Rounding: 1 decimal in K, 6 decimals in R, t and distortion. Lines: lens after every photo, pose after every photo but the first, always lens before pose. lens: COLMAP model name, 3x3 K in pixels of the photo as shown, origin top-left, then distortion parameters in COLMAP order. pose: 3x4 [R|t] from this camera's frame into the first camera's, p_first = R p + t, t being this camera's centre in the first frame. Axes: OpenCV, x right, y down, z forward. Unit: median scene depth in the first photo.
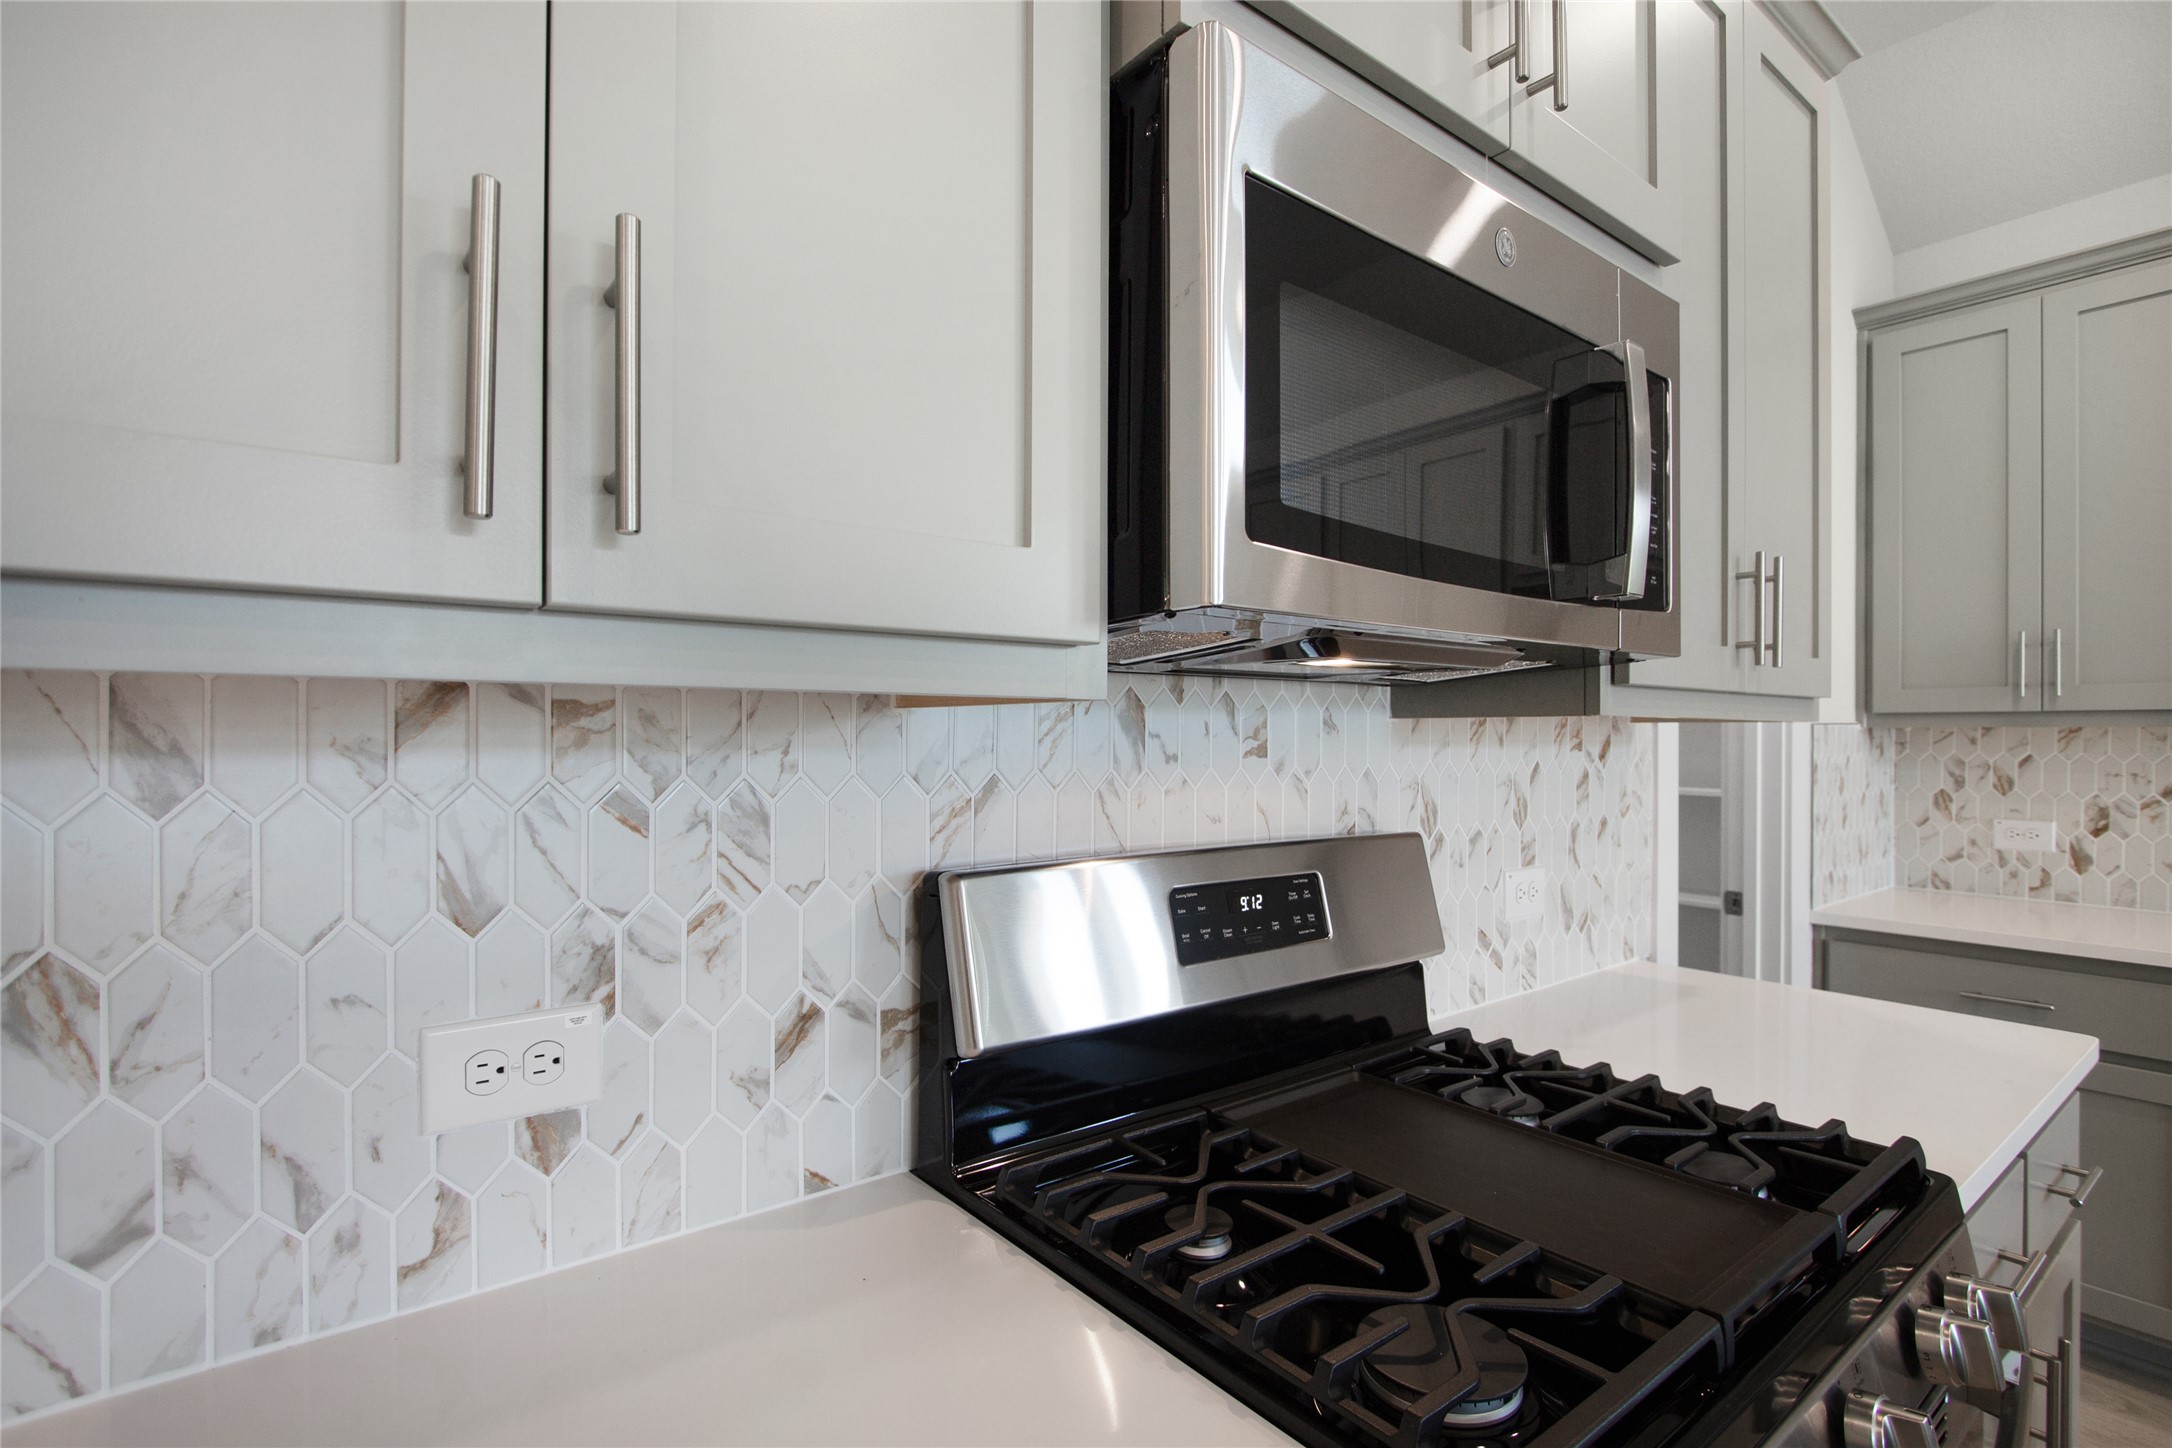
lens RADIAL K [[1028.7, 0, 1063.9], [0, 1028.7, 739.0], [0, 0, 1]] dist [-0.015941, 0.000658]
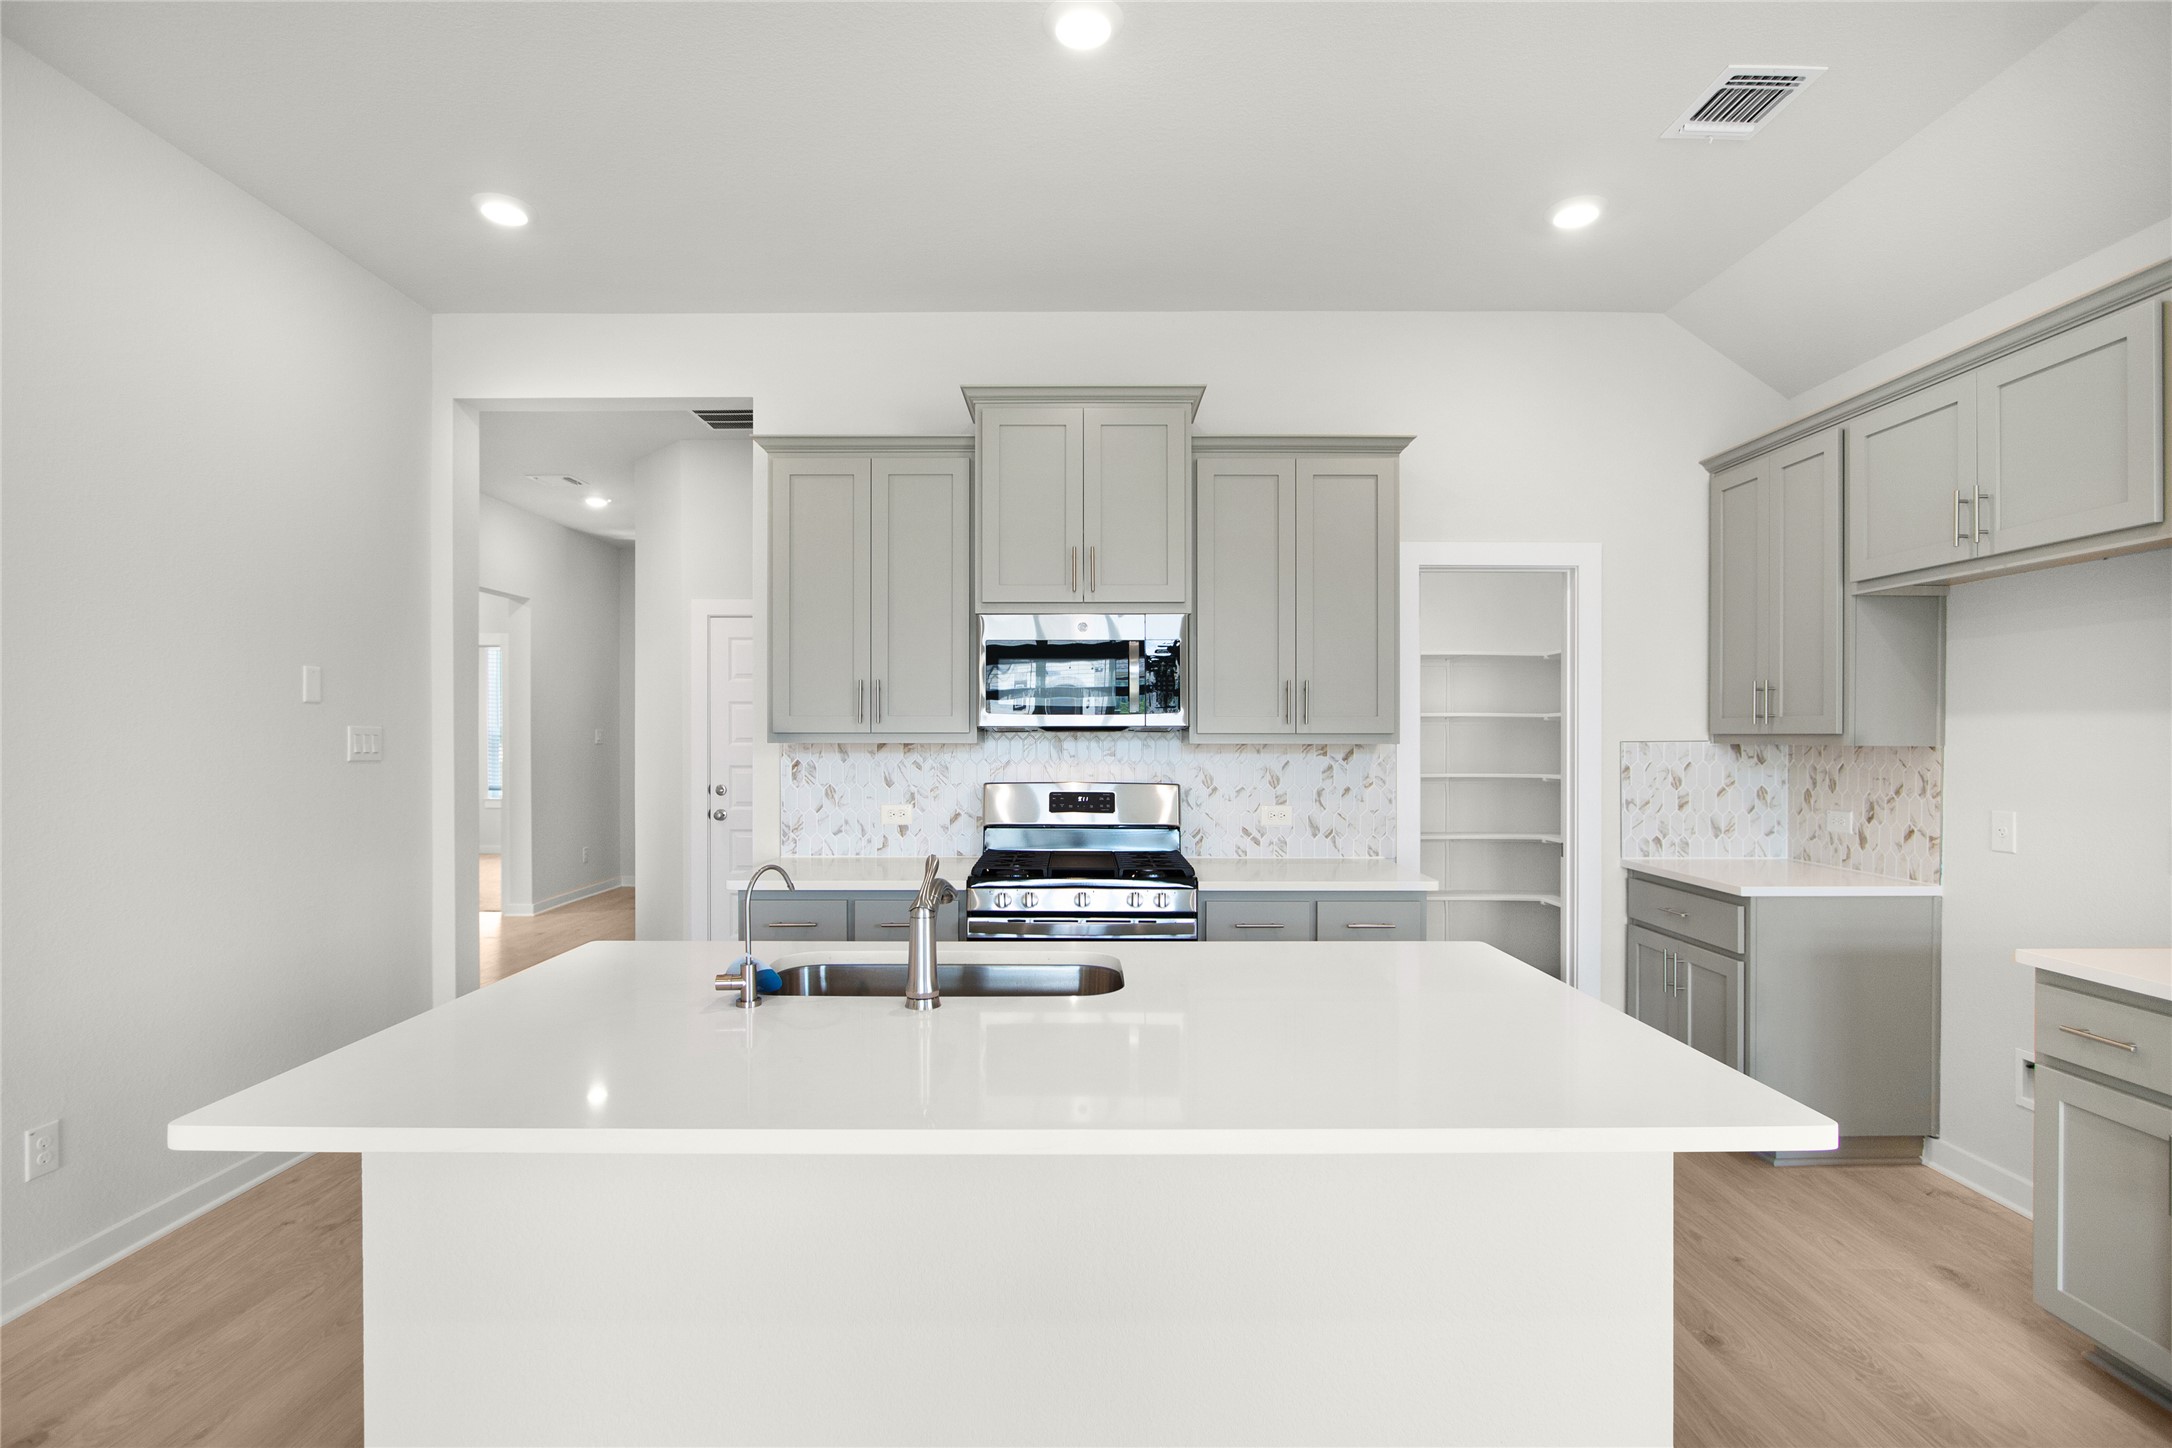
lens RADIAL K [[1028.7, 0, 1079.4], [0, 1028.7, 732.4], [0, 0, 1]] dist [-0.015941, 0.000658]
pose [[0.792716, -0.002729, -0.609585, 2.641534], [-0.001290, 0.999980, -0.006154, -0.047166], [0.609590, 0.005665, 0.792697, -2.003994]]
